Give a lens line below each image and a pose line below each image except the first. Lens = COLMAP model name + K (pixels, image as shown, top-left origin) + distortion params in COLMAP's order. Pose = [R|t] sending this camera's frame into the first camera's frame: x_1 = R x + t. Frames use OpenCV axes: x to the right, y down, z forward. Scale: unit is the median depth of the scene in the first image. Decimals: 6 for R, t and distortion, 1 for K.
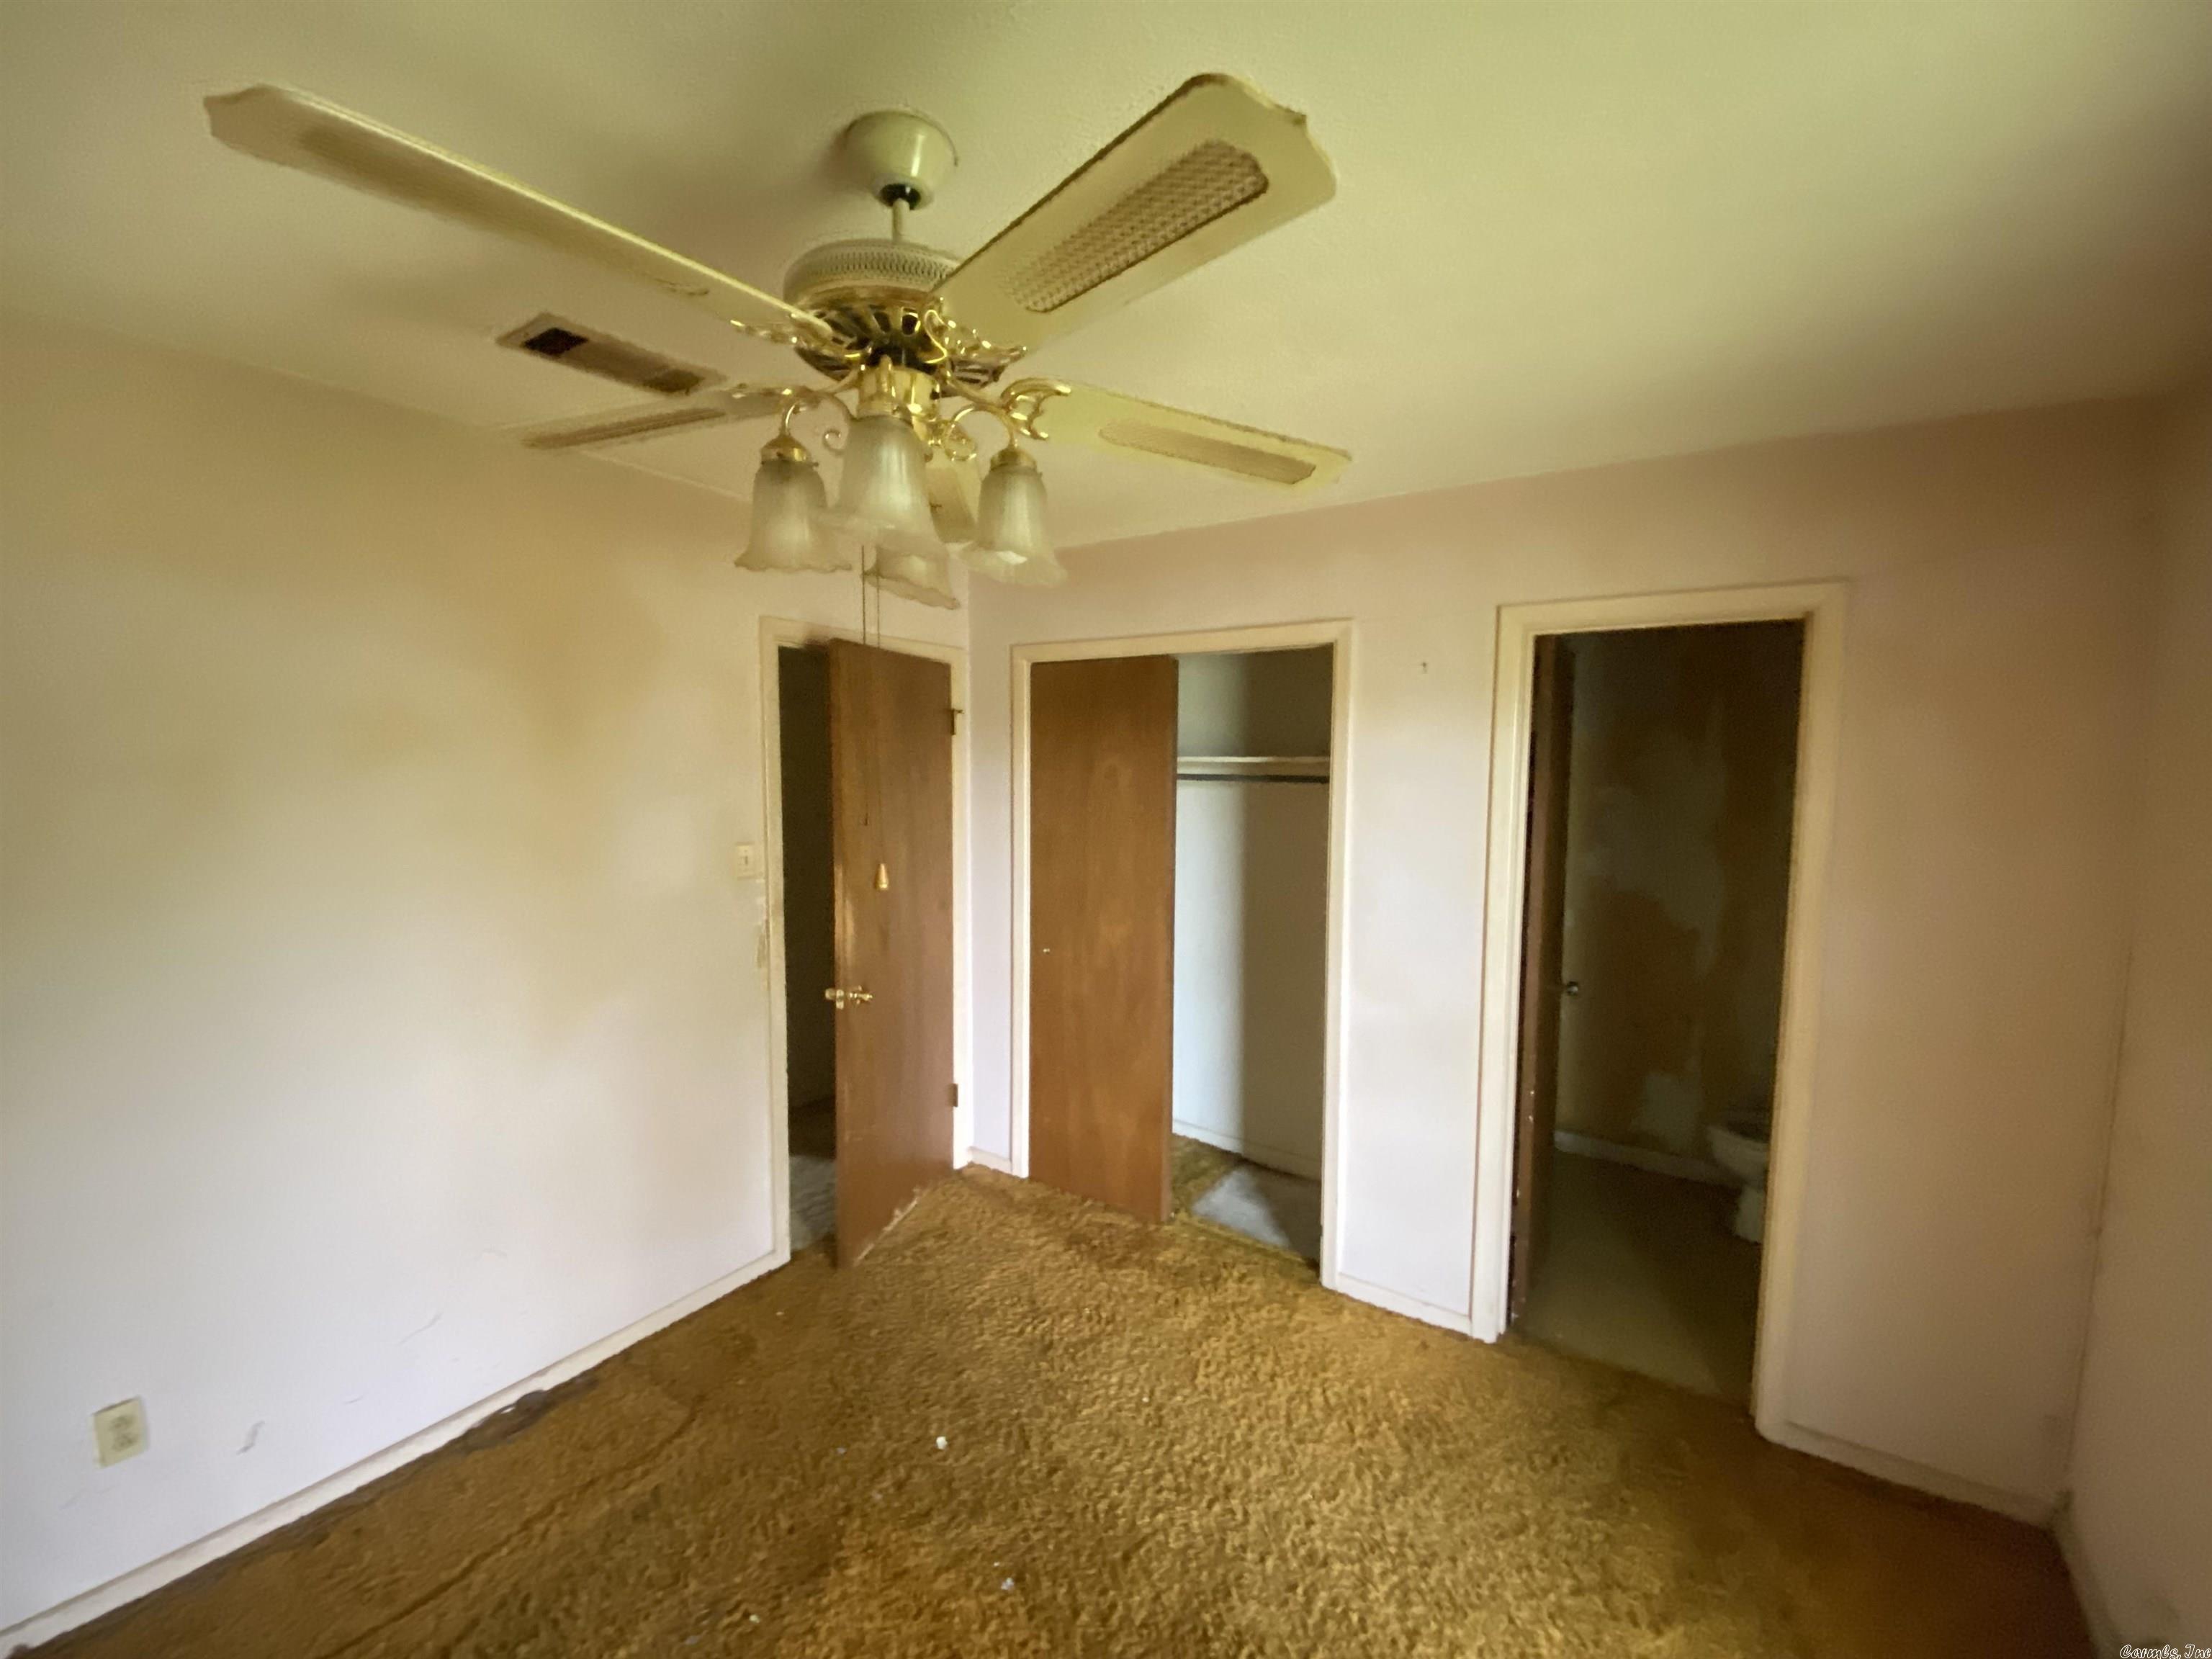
lens RADIAL K [[900.8, 0, 1107.5], [0, 900.8, 829.6], [0, 0, 1]] dist [0.016342, -0.015794]
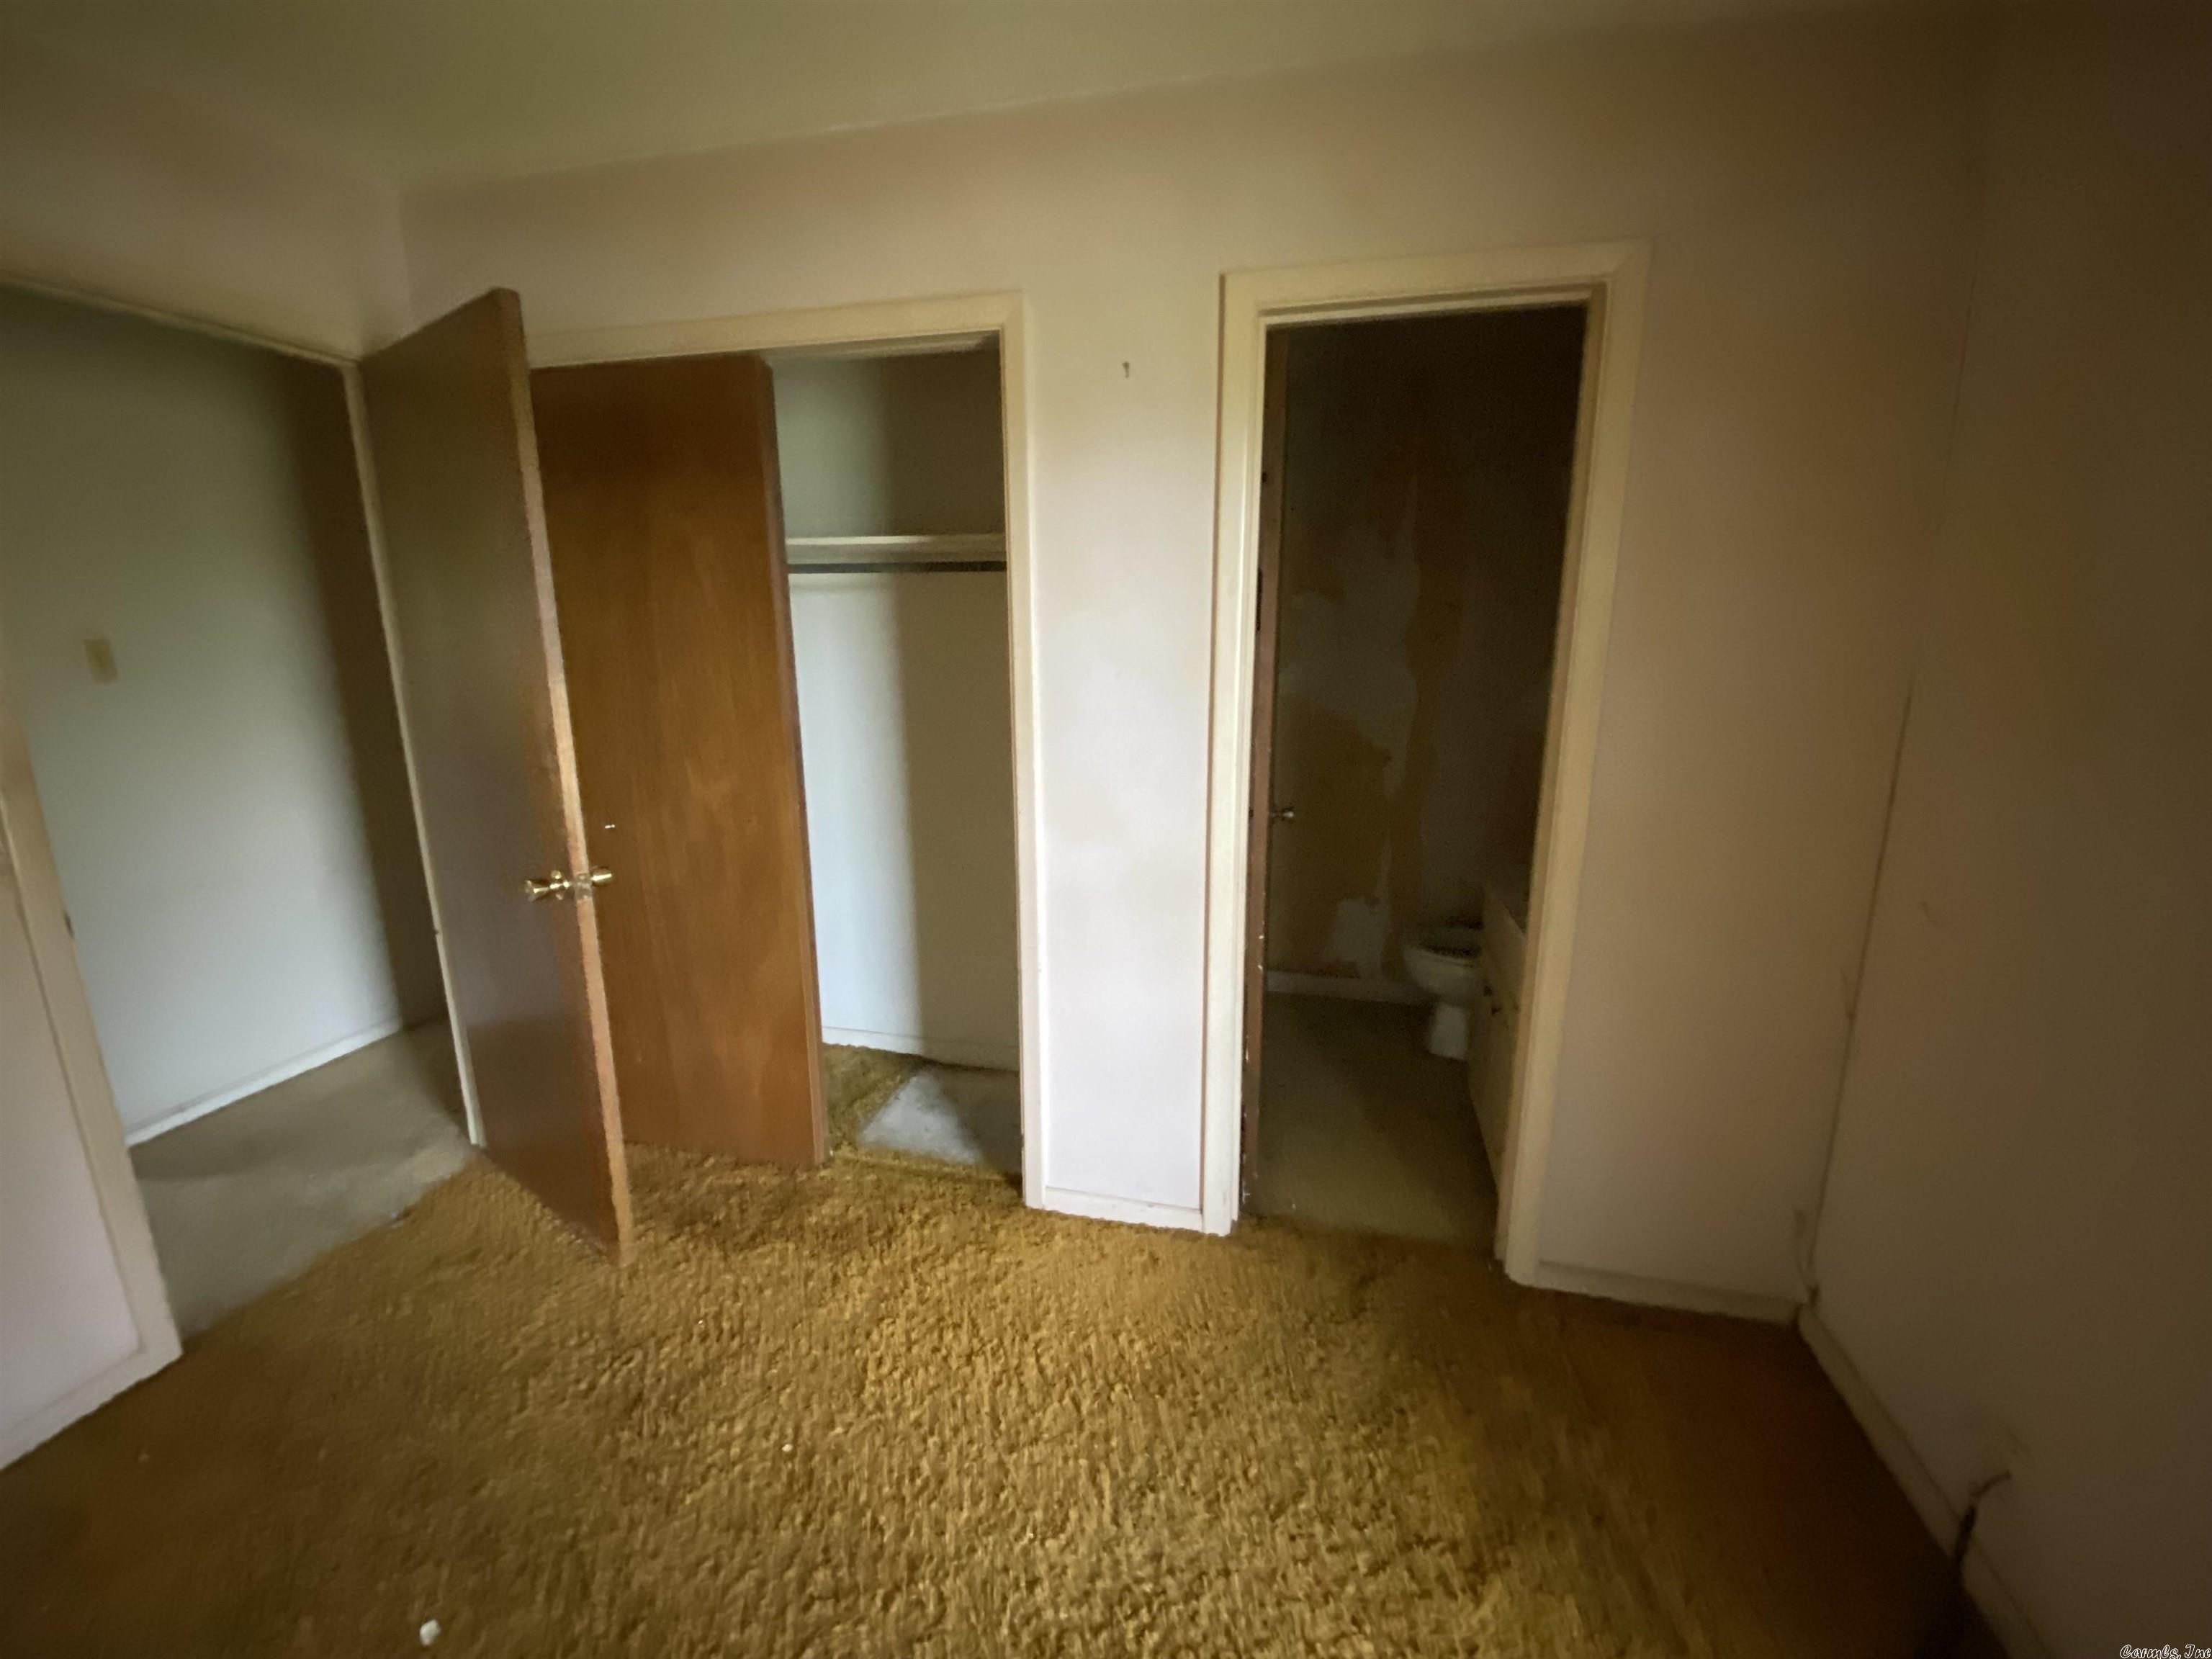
lens RADIAL K [[898.3, 0, 1106.7], [0, 898.3, 812.3], [0, 0, 1]] dist [-0.017207, -0.000634]
pose [[0.936574, -0.076997, 0.341908, 0.071767], [0.038233, 0.992193, 0.118711, 0.080809], [-0.348379, -0.098110, 0.932205, 0.323840]]
